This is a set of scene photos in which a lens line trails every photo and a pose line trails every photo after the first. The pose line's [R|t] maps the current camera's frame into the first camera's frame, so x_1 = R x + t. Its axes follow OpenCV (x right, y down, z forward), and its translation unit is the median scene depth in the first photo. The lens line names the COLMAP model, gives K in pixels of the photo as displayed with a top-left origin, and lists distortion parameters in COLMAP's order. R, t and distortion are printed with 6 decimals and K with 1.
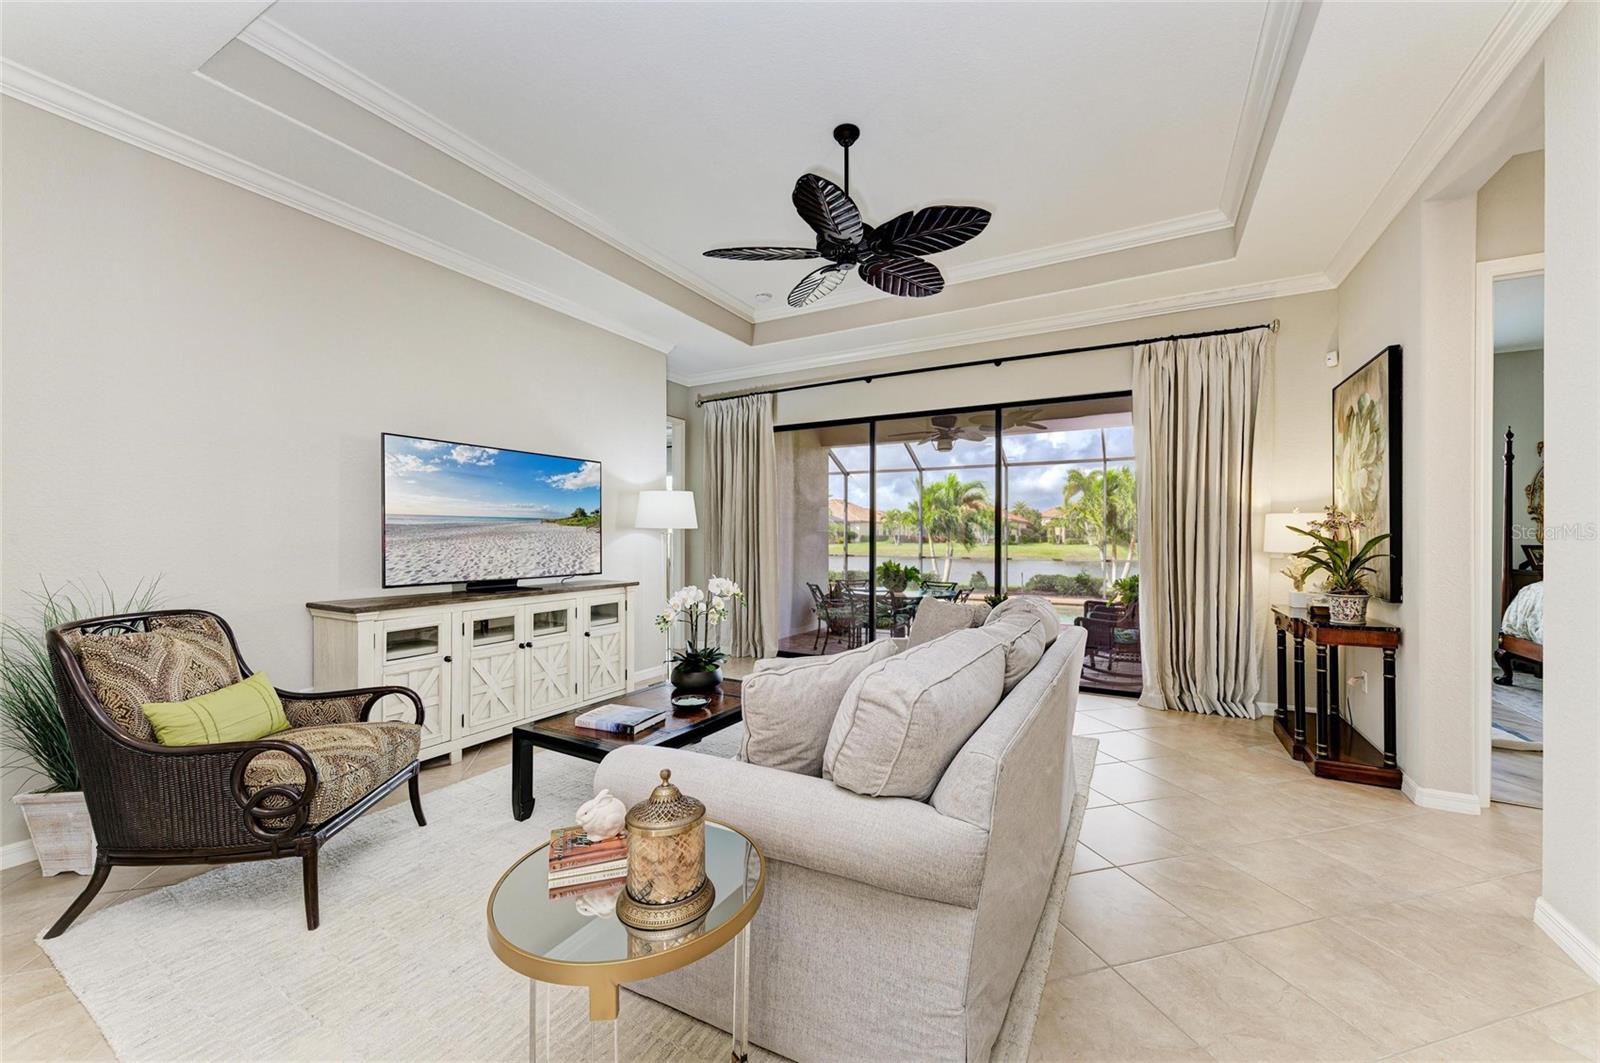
lens RADIAL K [[619.5, 0, 812.3], [0, 619.5, 539.5], [0, 0, 1]] dist [0.025051, -0.007357]
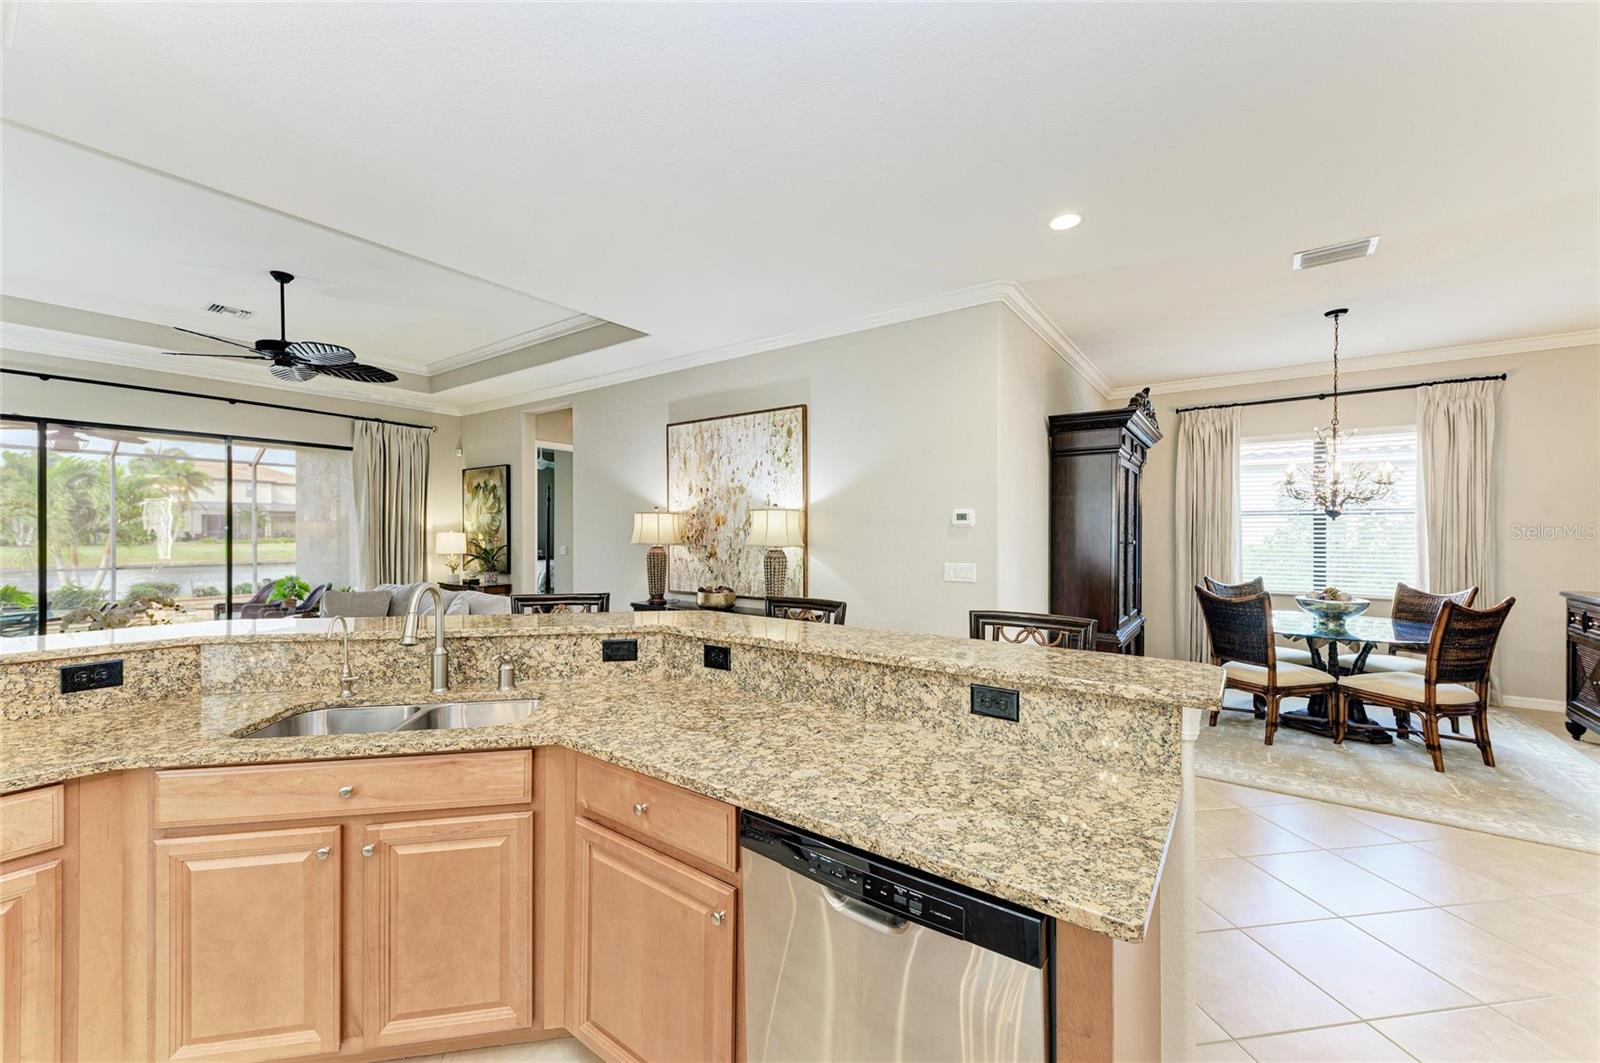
lens RADIAL K [[619.5, 0, 798.2], [0, 619.5, 533.8], [0, 0, 1]] dist [0.025051, -0.007357]
pose [[0.127547, -0.003618, 0.991826, -1.006678], [0.004356, 0.999986, 0.003087, -0.041673], [-0.991823, 0.003927, 0.127561, -0.296086]]
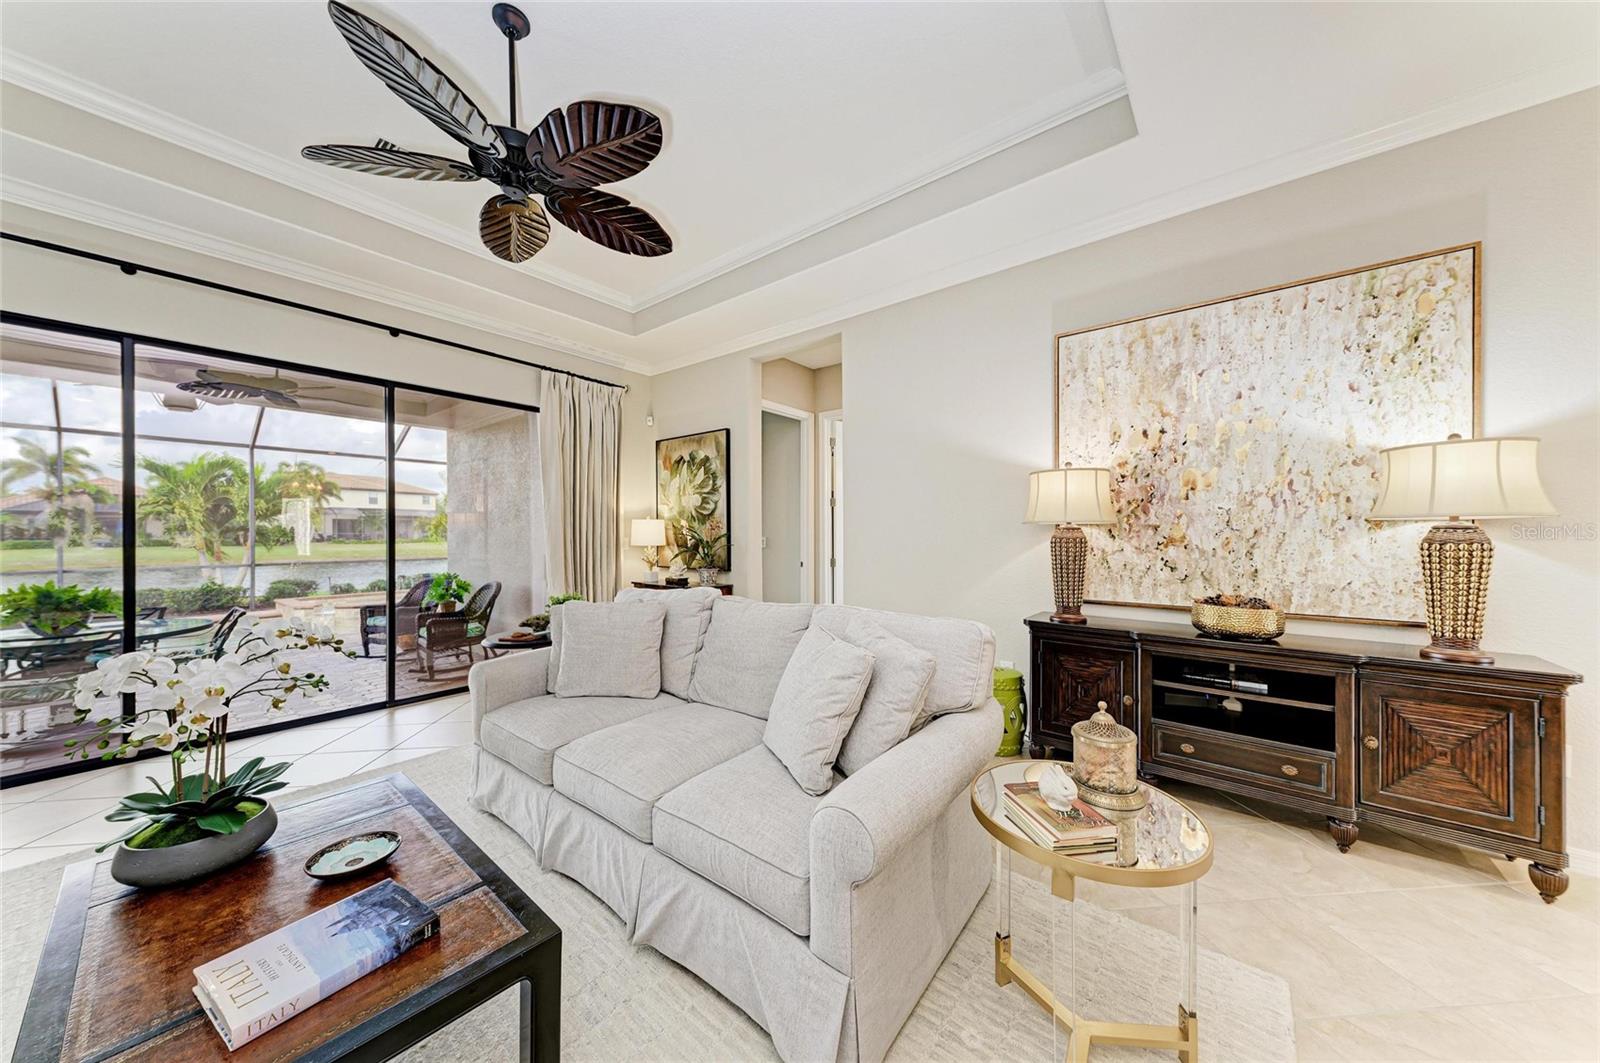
lens RADIAL K [[536.1, 0, 799.3], [0, 536.1, 533.2], [0, 0, 1]] dist [0.016028, -0.000042]
pose [[0.173382, -0.002154, 0.984852, -0.452052], [0.008847, 0.999961, 0.000629, -0.005892], [-0.984815, 0.008604, 0.173394, 0.433527]]
